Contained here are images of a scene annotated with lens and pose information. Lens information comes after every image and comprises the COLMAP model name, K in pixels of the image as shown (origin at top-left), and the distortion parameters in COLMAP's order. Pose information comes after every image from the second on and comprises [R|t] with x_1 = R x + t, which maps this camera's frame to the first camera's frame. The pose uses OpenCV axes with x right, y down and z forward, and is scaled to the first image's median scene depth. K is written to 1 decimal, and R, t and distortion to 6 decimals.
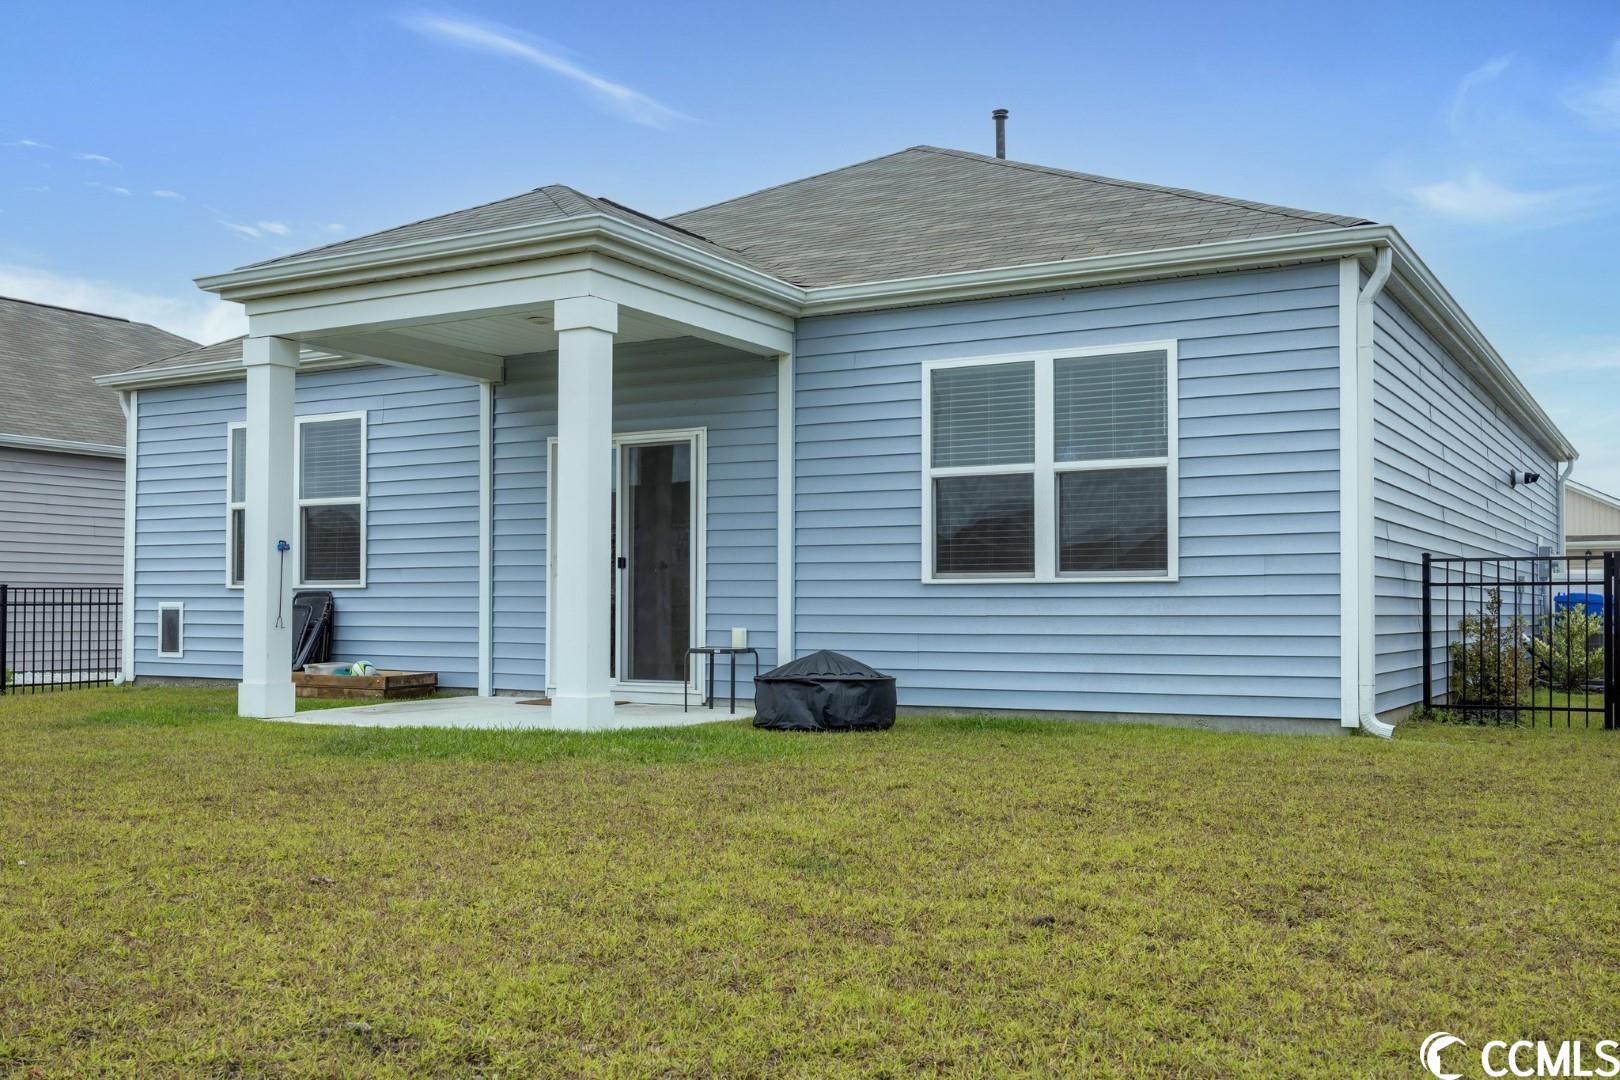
lens RADIAL K [[1786.1, 0, 810.0], [0, 1786.1, 540.0], [0, 0, 1]] dist [-0.016058, -0.000865]
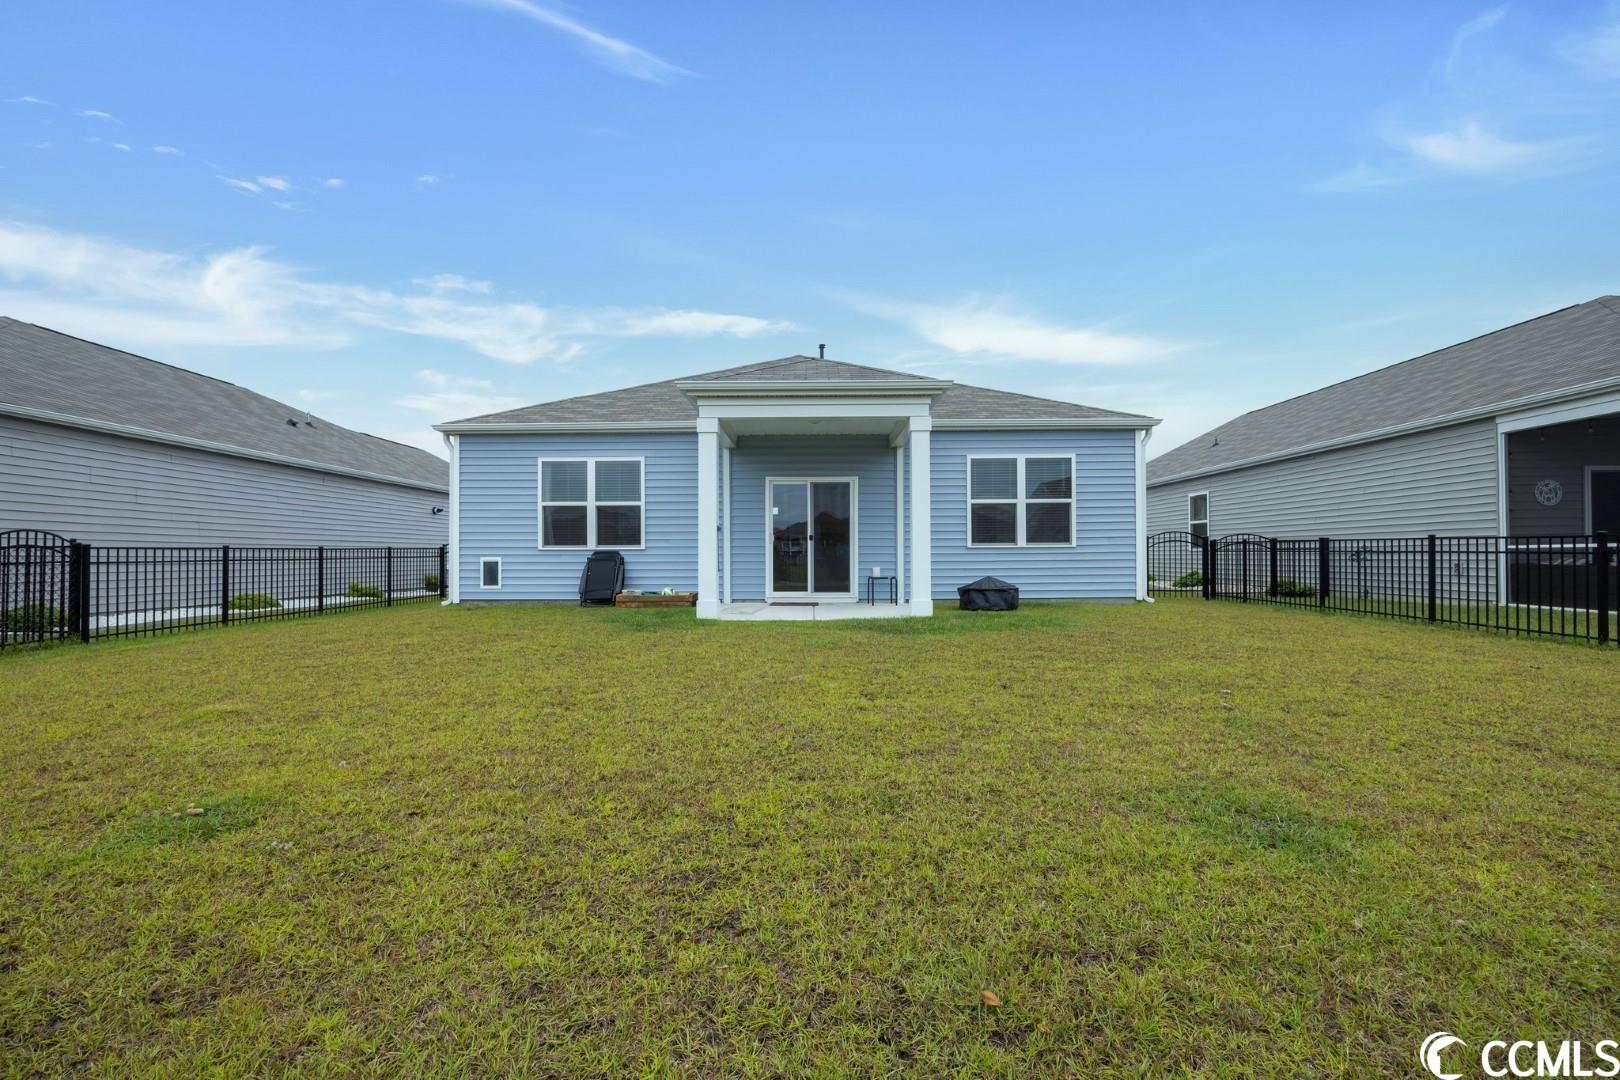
lens RADIAL K [[643.6, 0, 810.0], [0, 643.6, 540.0], [0, 0, 1]] dist [-0.010699, -0.000031]
pose [[0.840111, 0.010449, 0.542313, -0.537755], [-0.014938, 0.999881, 0.003875, 0.012923], [-0.542208, -0.011356, 0.840168, 0.361395]]
